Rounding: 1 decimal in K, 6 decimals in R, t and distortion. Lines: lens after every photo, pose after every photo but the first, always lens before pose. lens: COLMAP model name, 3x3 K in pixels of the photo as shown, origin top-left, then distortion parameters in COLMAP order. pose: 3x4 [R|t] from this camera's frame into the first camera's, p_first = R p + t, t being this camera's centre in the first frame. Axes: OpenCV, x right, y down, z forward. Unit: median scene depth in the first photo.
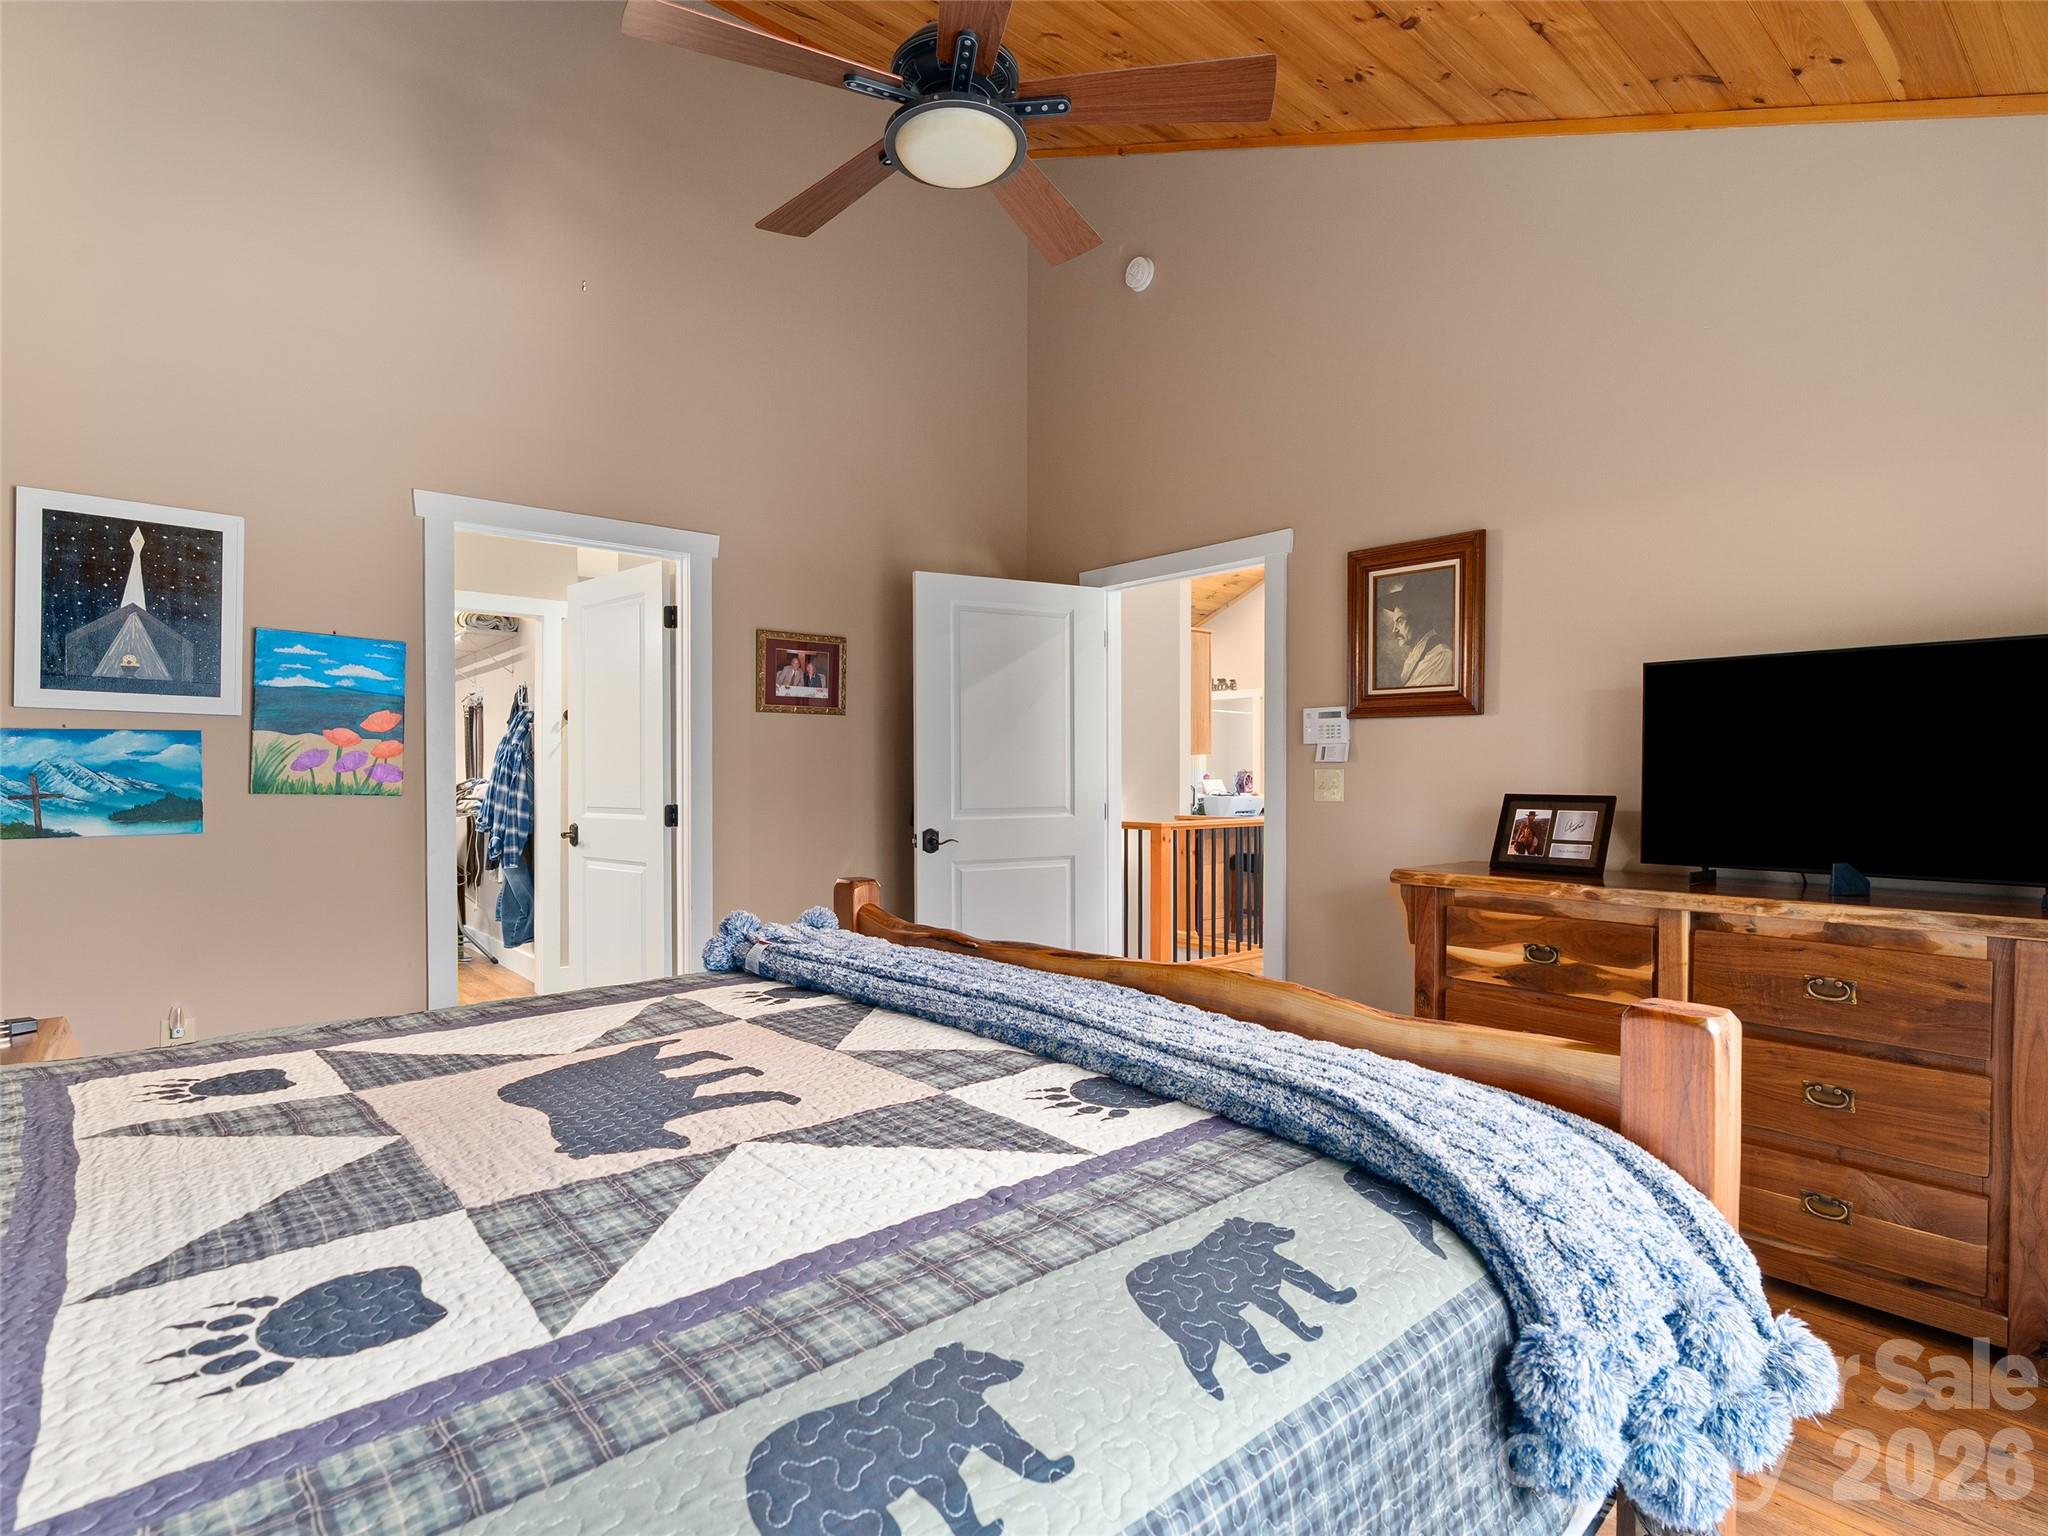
lens RADIAL K [[1037.0, 0, 1025.9], [0, 1037.0, 774.3], [0, 0, 1]] dist [-0.009845, 0.003956]
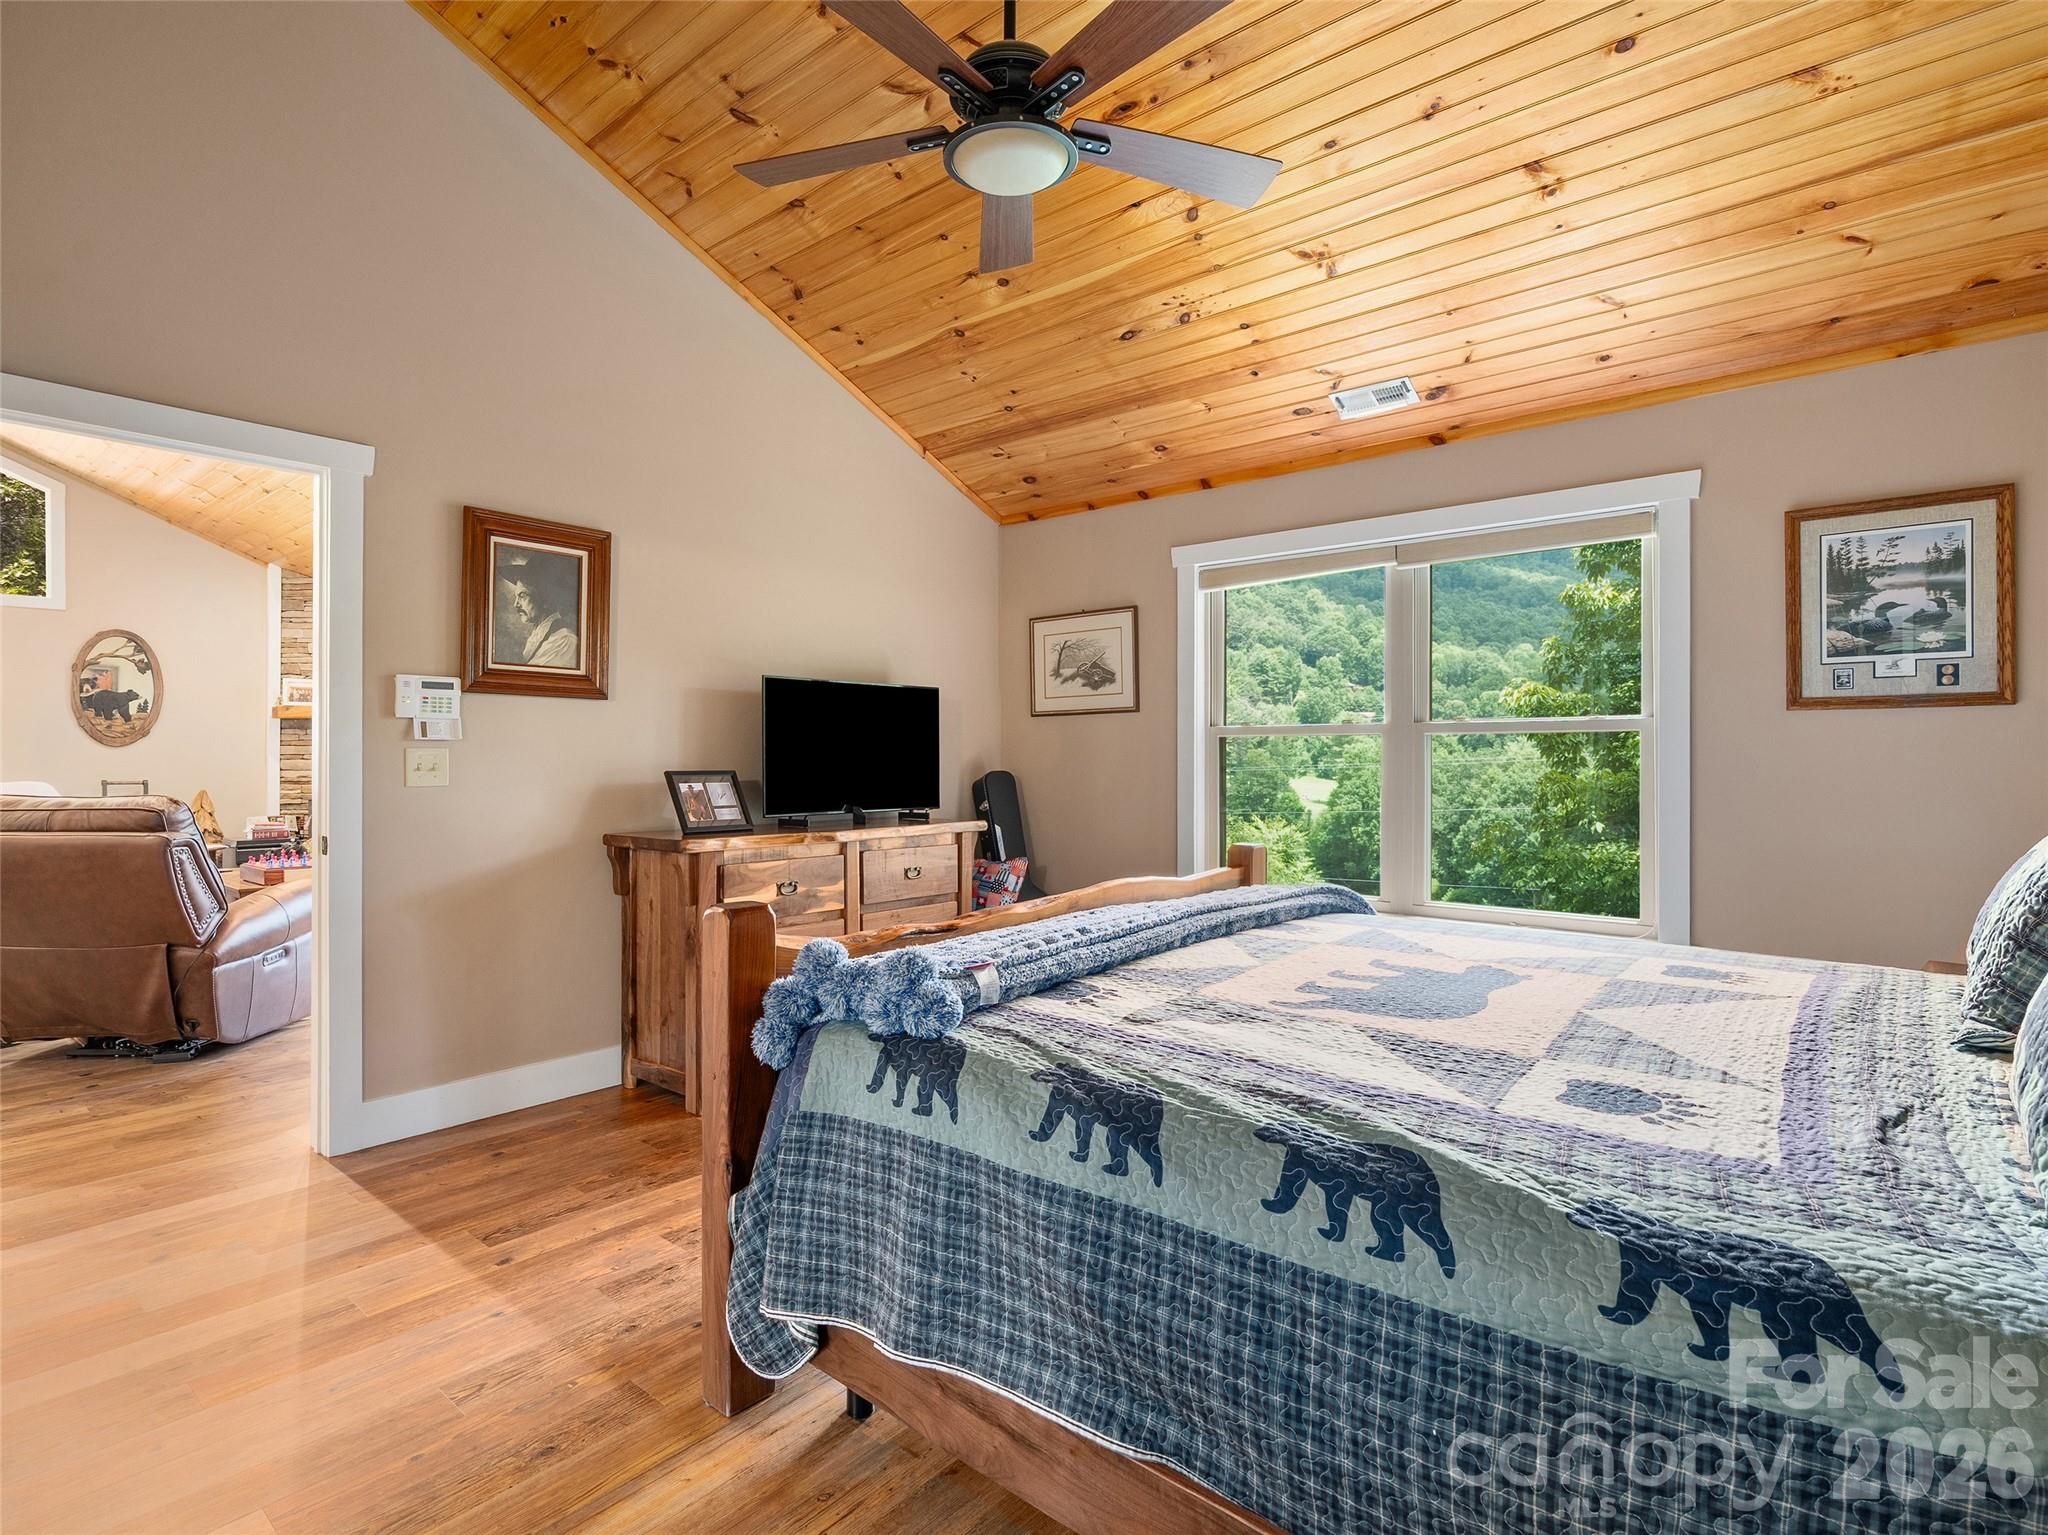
lens RADIAL K [[1037.0, 0, 1004.6], [0, 1037.0, 750.8], [0, 0, 1]] dist [-0.009845, 0.003956]
pose [[-0.142961, 0.001367, 0.989727, -0.673261], [-0.000525, 0.999999, -0.001457, -0.002117], [-0.989728, -0.000728, -0.142960, 0.703644]]
